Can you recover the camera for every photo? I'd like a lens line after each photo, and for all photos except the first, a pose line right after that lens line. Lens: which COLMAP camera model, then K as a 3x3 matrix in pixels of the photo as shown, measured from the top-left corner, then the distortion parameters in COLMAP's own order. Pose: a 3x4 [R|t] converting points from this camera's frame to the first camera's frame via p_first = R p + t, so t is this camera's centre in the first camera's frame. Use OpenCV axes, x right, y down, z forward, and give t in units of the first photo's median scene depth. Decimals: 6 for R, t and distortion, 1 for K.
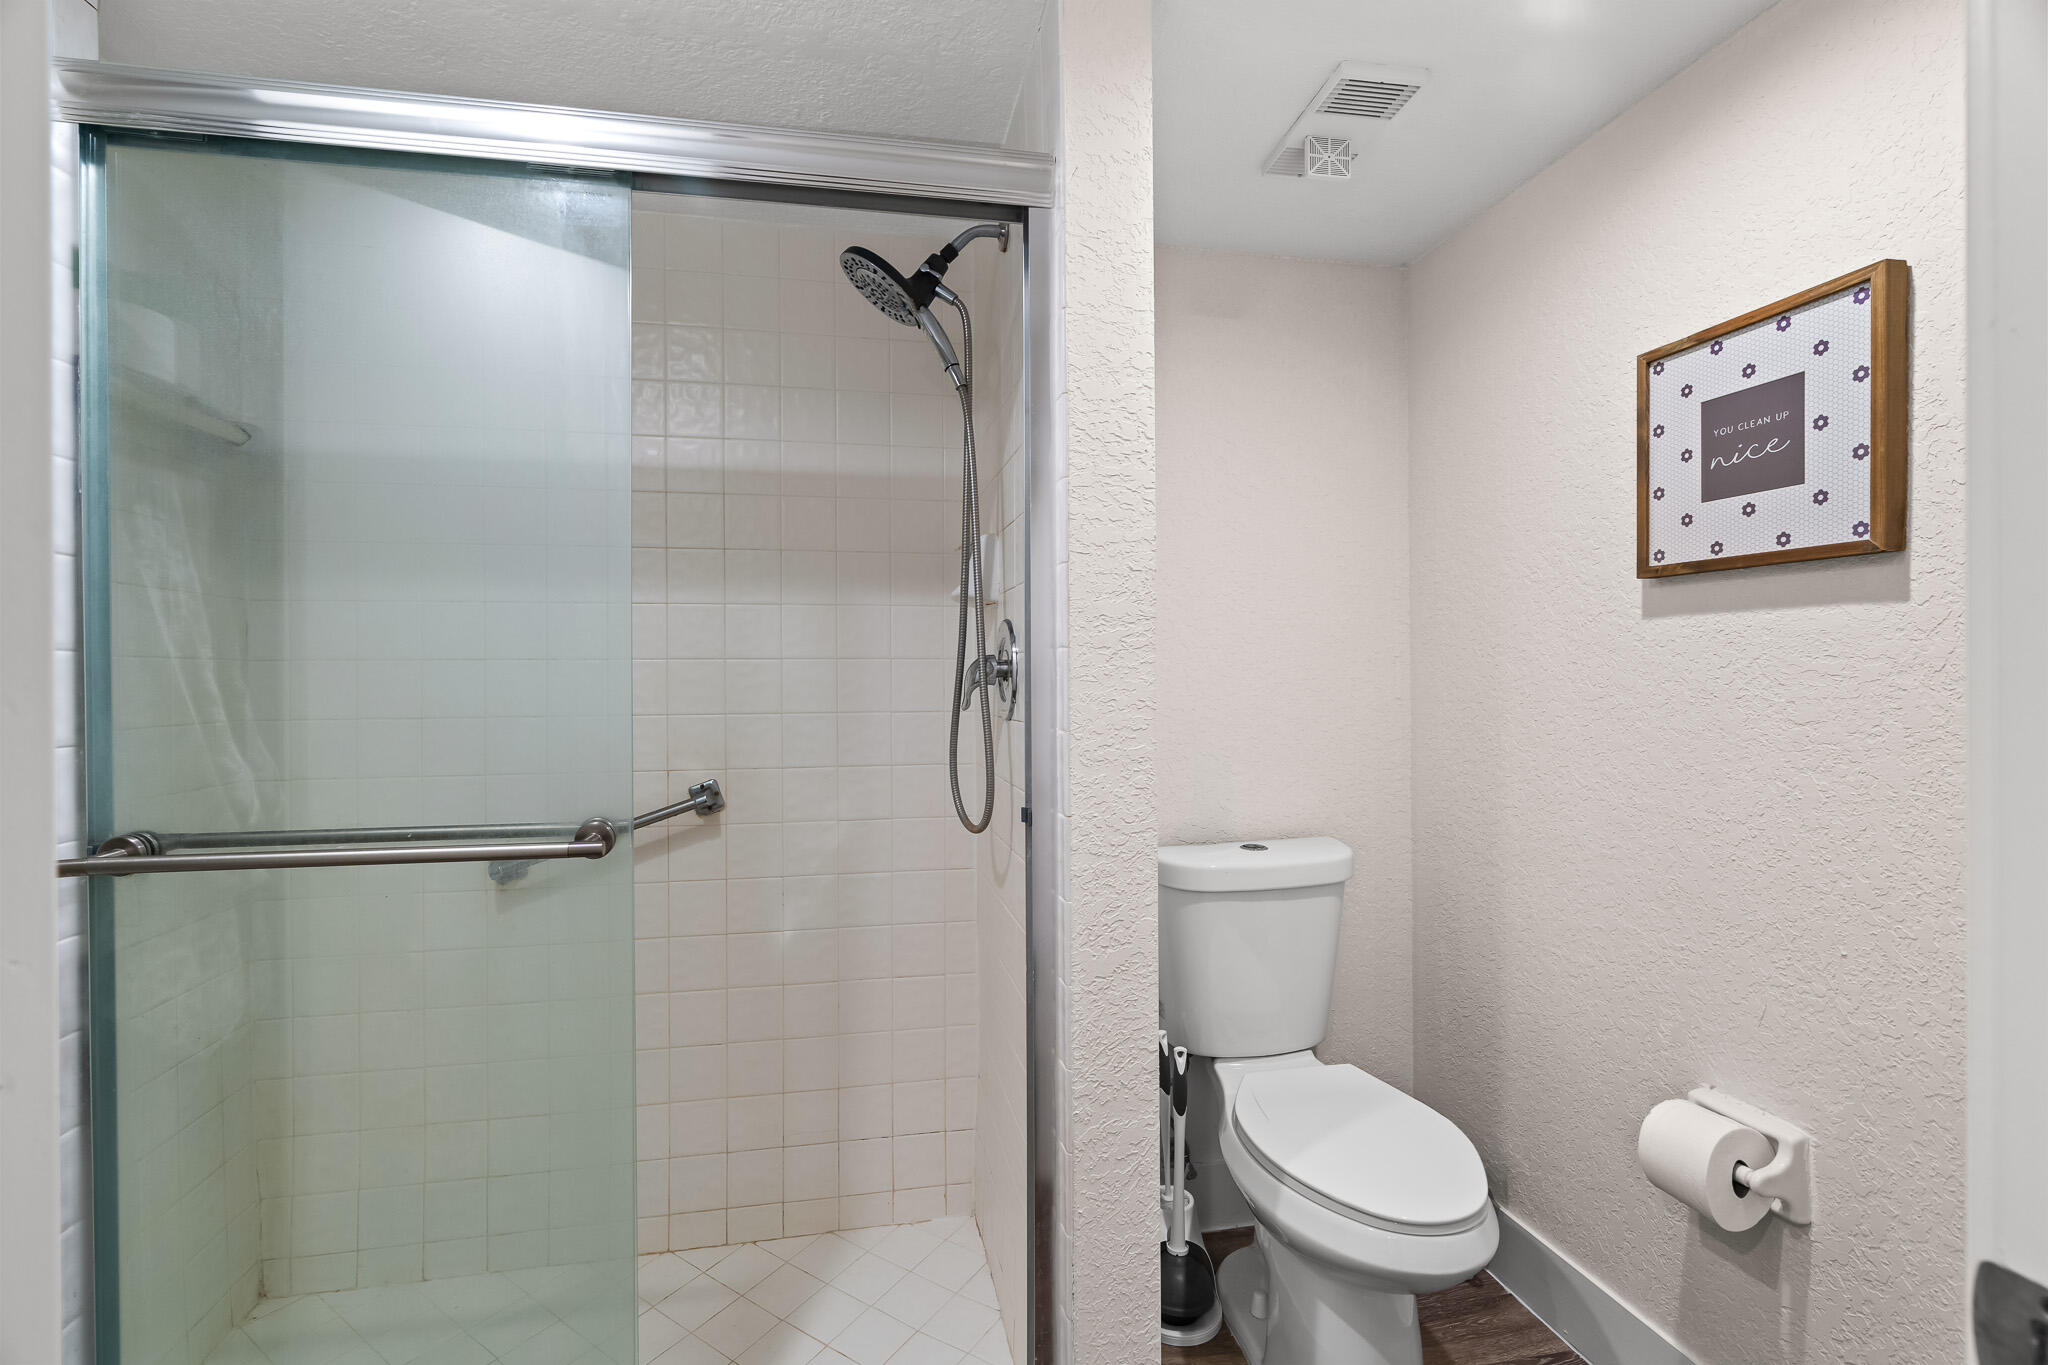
lens RADIAL K [[924.6, 0, 1018.7], [0, 924.6, 681.4], [0, 0, 1]] dist [-0.002695, 0.000991]
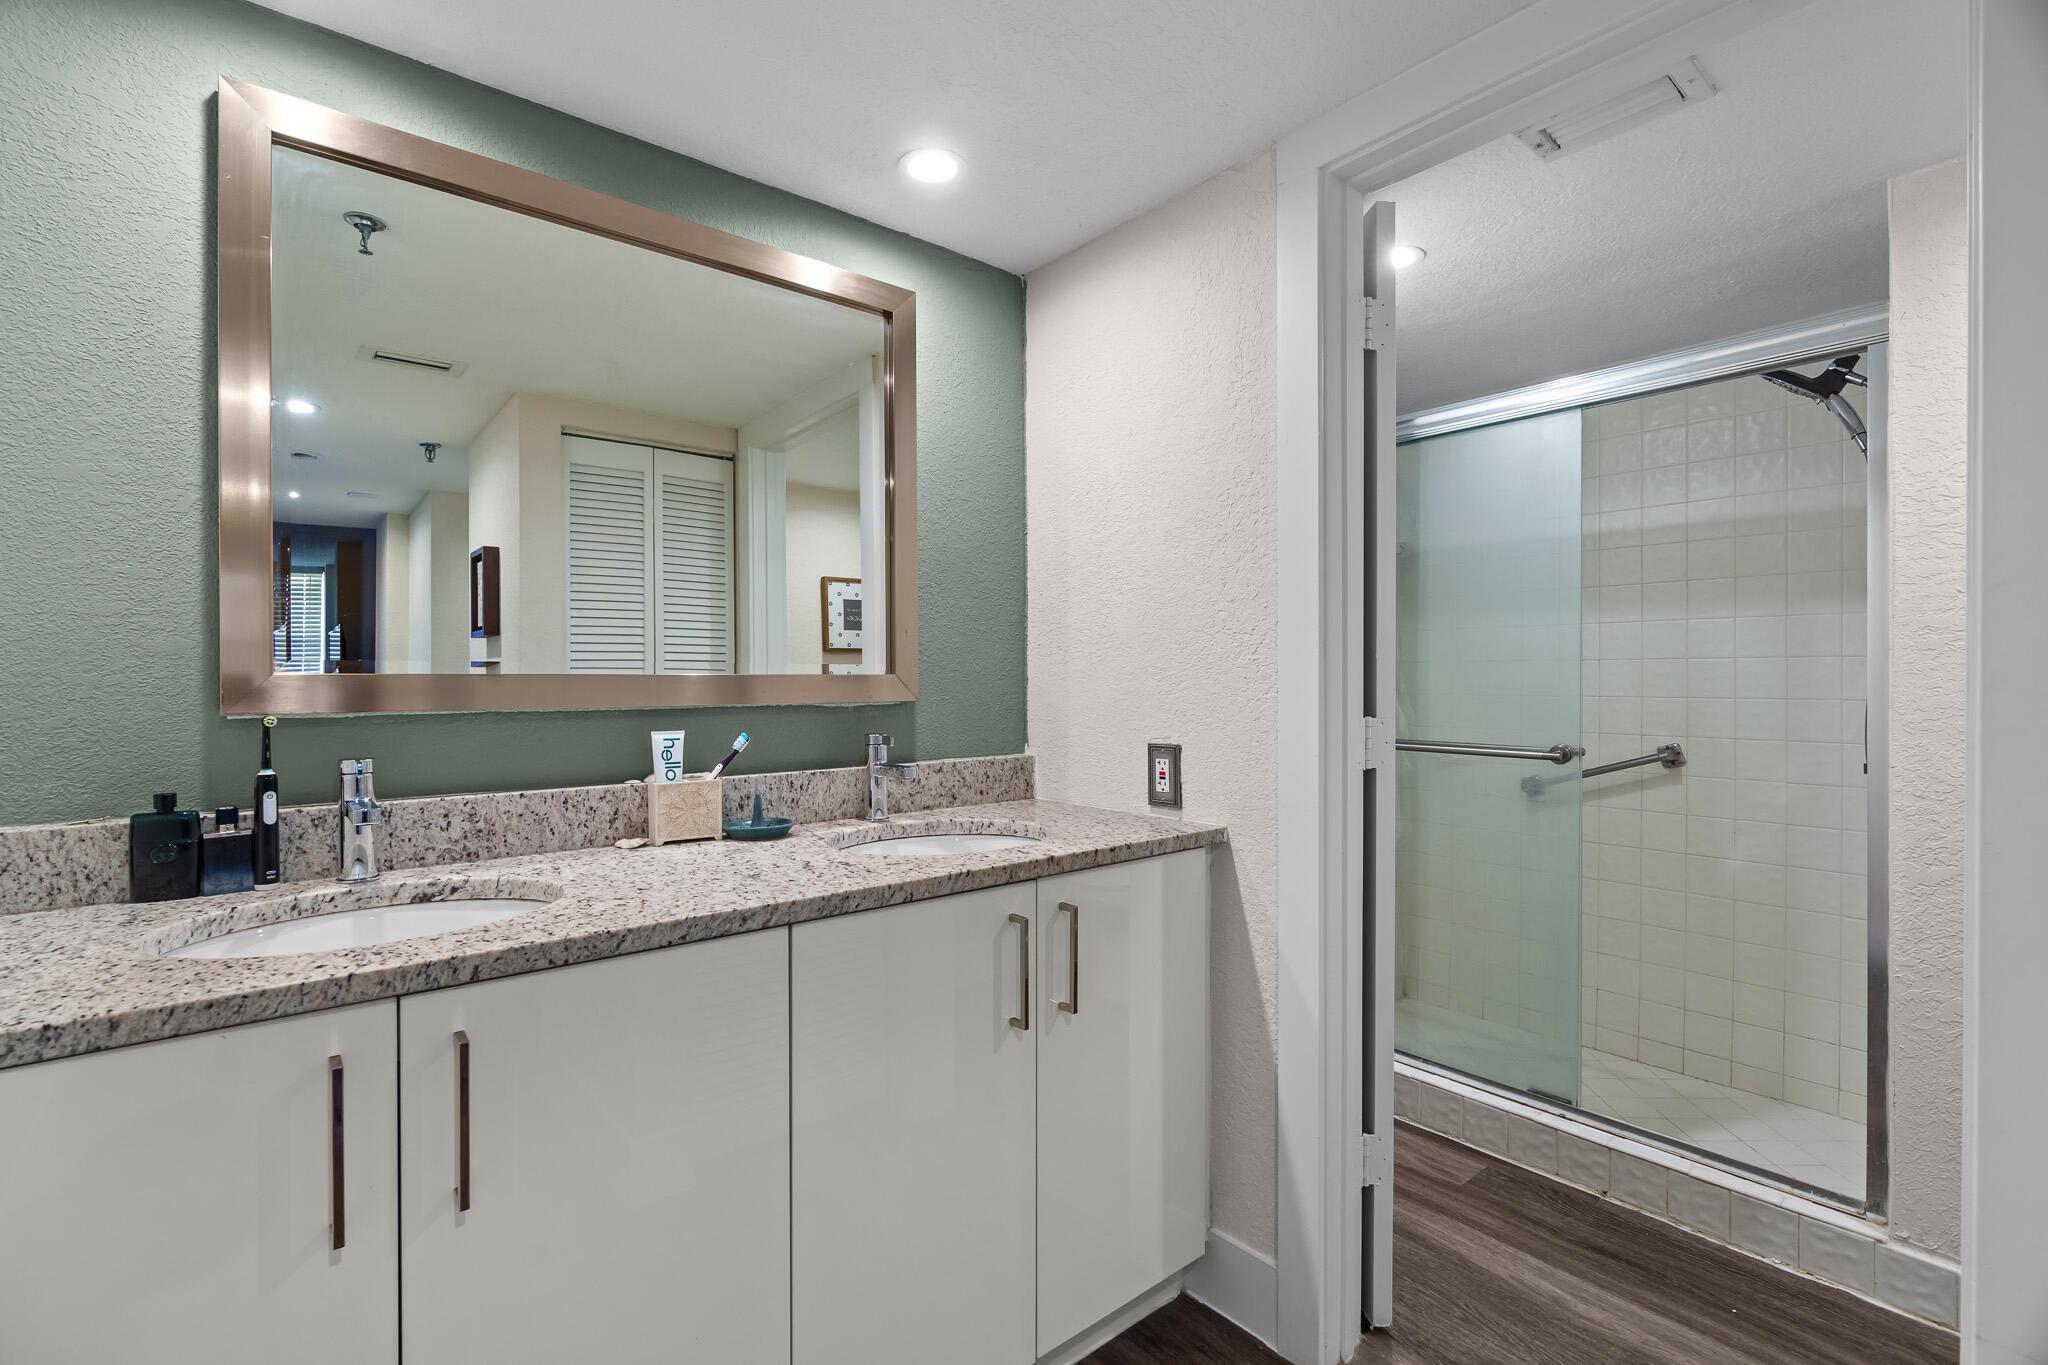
lens RADIAL K [[924.6, 0, 1018.7], [0, 924.6, 681.4], [0, 0, 1]] dist [-0.002695, 0.000991]
pose [[0.482848, 0.010431, -0.875642, 0.461209], [-0.006623, 0.999944, 0.008260, 0.006633], [0.875679, 0.001811, 0.482890, -0.623013]]
